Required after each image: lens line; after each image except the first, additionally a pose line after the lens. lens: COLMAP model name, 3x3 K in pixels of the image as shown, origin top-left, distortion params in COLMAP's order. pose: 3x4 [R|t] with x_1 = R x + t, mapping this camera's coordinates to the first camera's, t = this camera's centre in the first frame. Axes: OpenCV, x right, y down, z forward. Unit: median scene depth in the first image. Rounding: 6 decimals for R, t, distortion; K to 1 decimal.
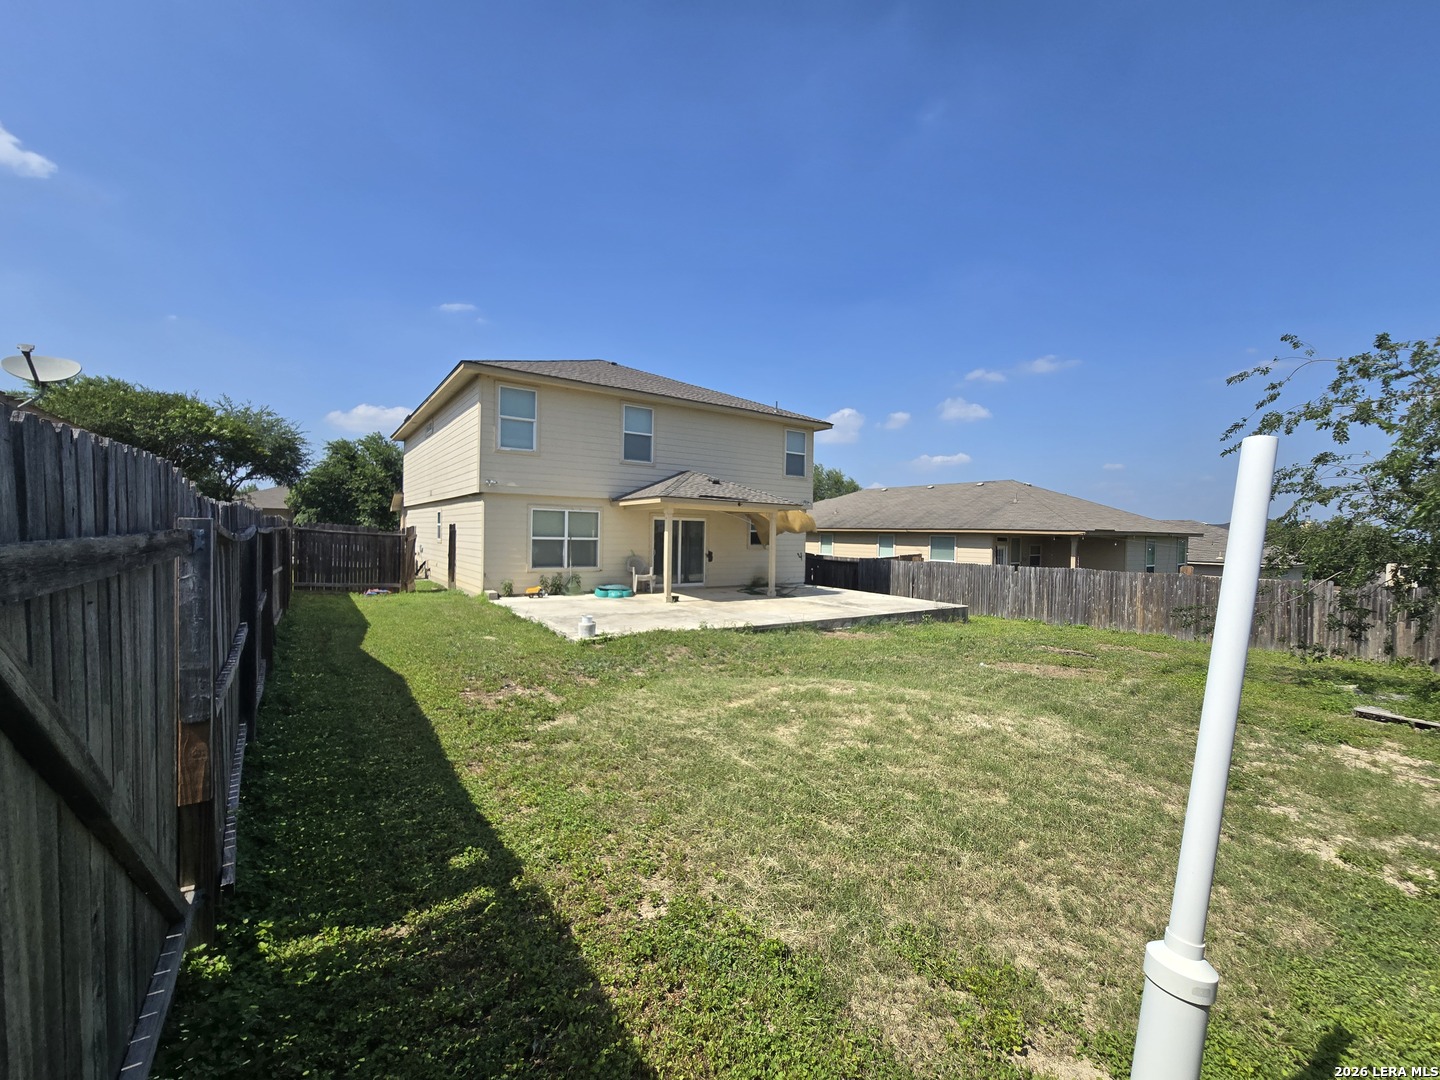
lens RADIAL K [[591.9, 0, 723.3], [0, 591.9, 542.2], [0, 0, 1]] dist [-0.007251, 0.002443]
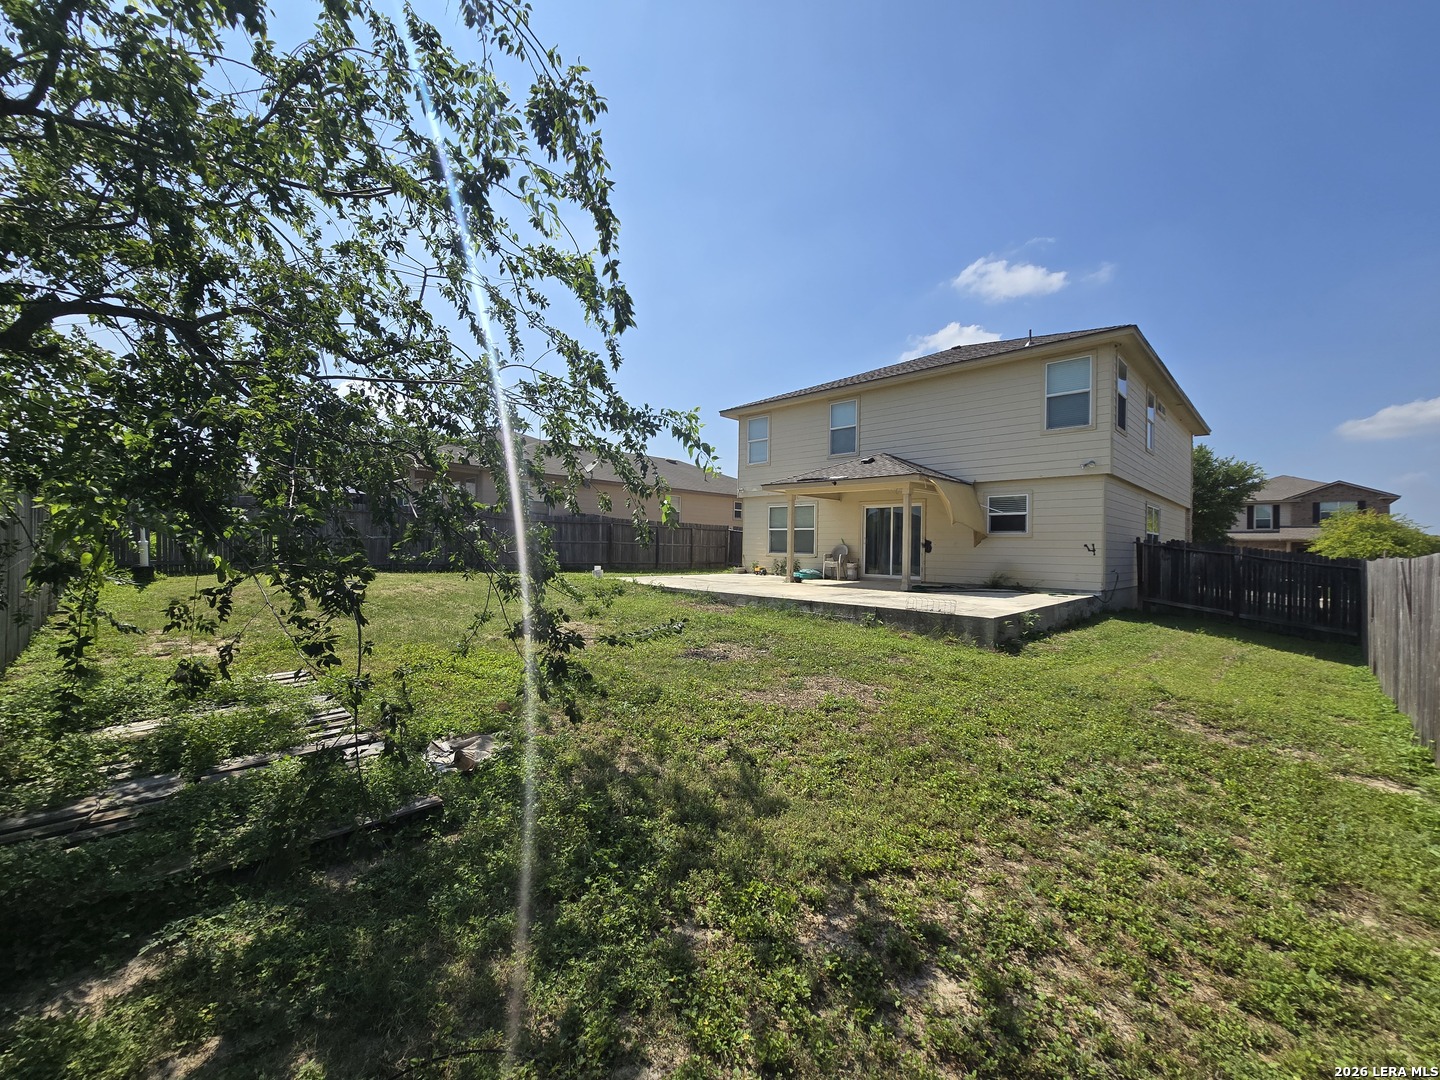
lens RADIAL K [[591.9, 0, 722.4], [0, 591.9, 541.6], [0, 0, 1]] dist [-0.007251, 0.002443]
pose [[0.178682, -0.027808, -0.983514, 0.839857], [-0.029905, 0.998985, -0.033678, 0.059738], [0.983452, 0.035430, 0.177669, 0.611879]]
